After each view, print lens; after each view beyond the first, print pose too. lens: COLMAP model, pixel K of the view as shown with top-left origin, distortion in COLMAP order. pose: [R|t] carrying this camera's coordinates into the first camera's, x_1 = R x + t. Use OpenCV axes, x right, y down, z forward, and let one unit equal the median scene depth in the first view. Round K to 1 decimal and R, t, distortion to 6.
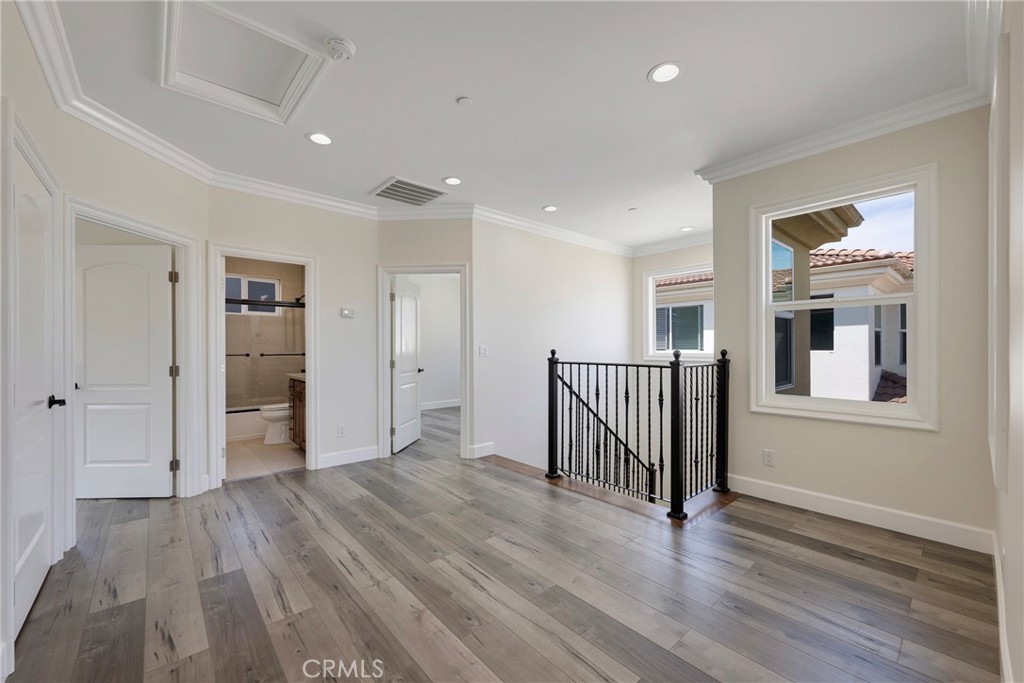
lens RADIAL K [[405.9, 0, 511.1], [0, 405.9, 347.4], [0, 0, 1]] dist [0.000137, -0.001299]
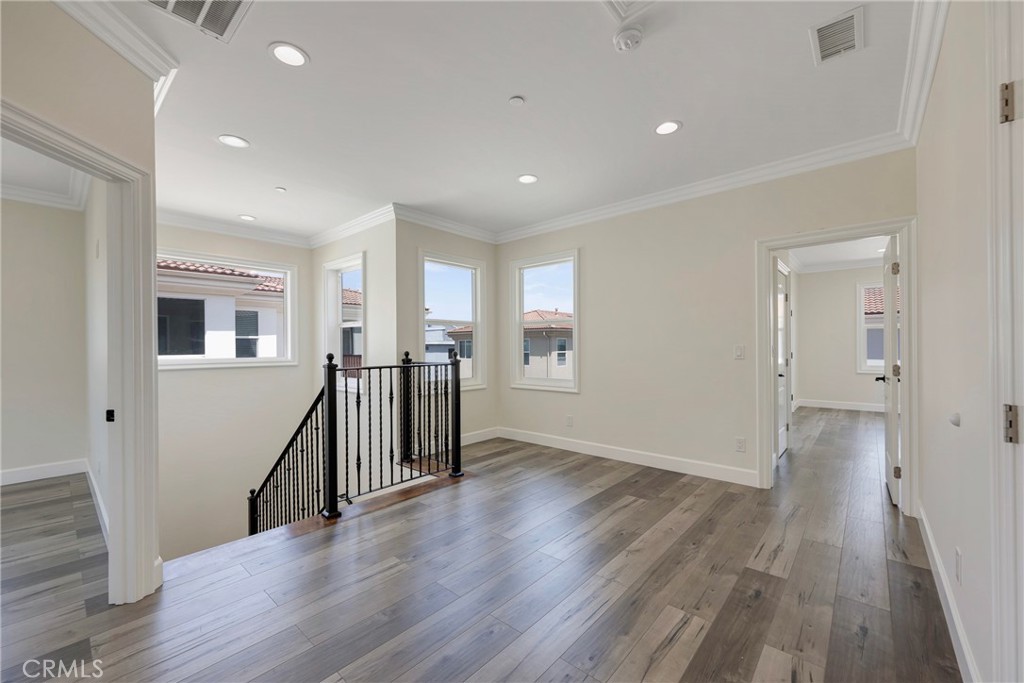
lens RADIAL K [[405.9, 0, 511.1], [0, 405.9, 347.4], [0, 0, 1]] dist [0.000137, -0.001299]
pose [[-0.125746, 0.002210, 0.992060, -1.377760], [0.010146, 0.999948, -0.000942, -0.005469], [-0.992011, 0.009947, -0.125762, 1.440722]]
